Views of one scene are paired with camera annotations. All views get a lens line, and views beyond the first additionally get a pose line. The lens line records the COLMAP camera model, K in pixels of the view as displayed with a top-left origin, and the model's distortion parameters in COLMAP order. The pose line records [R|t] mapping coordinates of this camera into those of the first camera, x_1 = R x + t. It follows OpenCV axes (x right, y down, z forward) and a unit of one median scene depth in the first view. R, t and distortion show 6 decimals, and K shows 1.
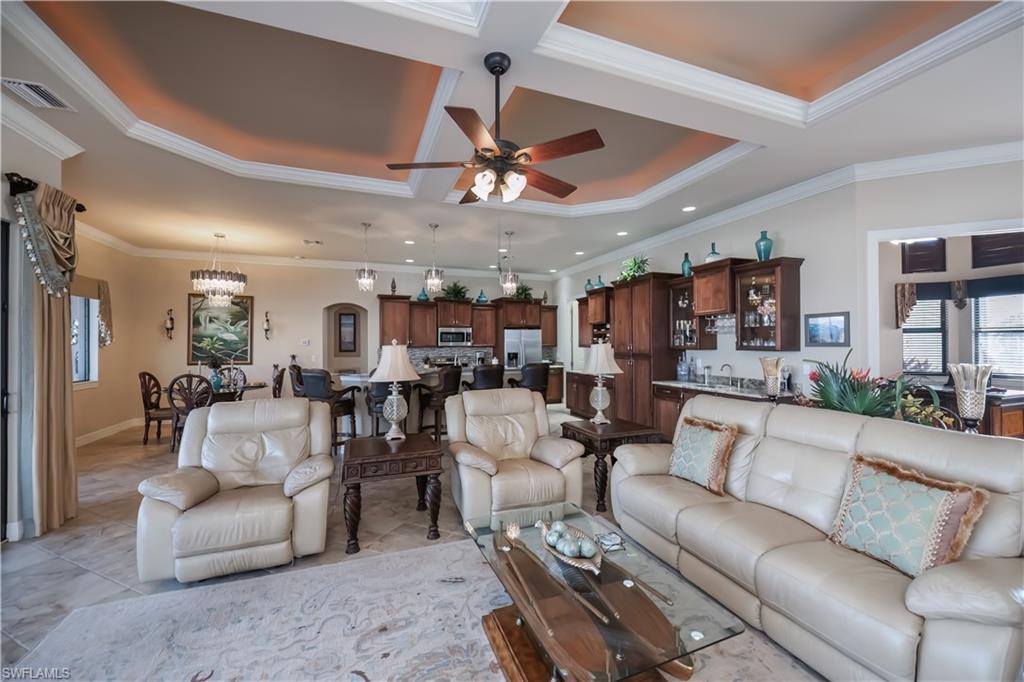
lens RADIAL K [[404.5, 0, 515.7], [0, 404.5, 338.5], [0, 0, 1]] dist [-0.002524, -0.000793]
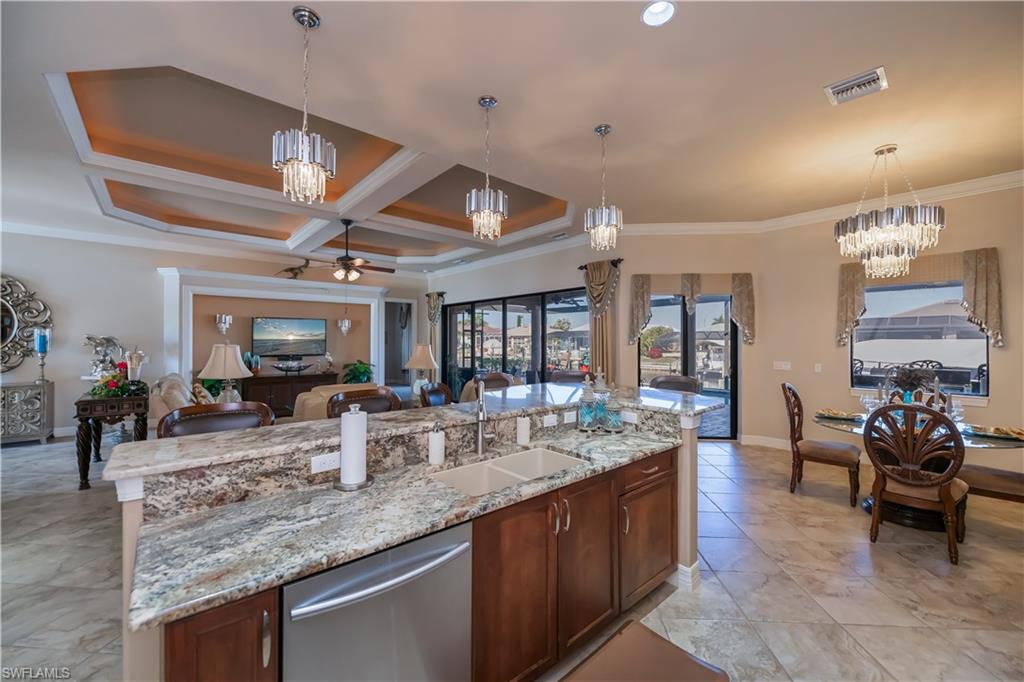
lens RADIAL K [[404.5, 0, 515.7], [0, 404.5, 338.5], [0, 0, 1]] dist [-0.002524, -0.000793]
pose [[-0.939407, 0.000211, -0.342802, -0.046248], [0.005453, 0.999882, -0.014328, 0.007627], [0.342759, -0.015329, -0.939298, 0.995482]]
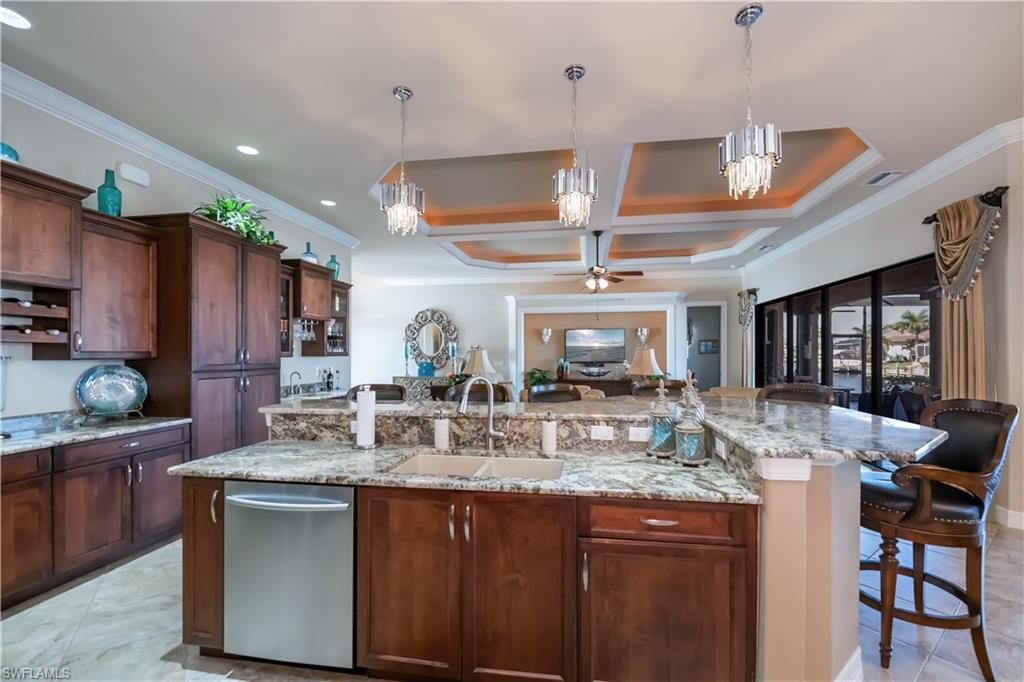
lens RADIAL K [[417.4, 0, 525.4], [0, 417.4, 354.9], [0, 0, 1]] dist [-0.001042, -0.000187]
pose [[-0.865763, 0.004380, 0.500436, -0.261100], [0.000671, 0.999971, -0.007591, 0.019572], [-0.500455, -0.006236, -0.865740, 0.961118]]
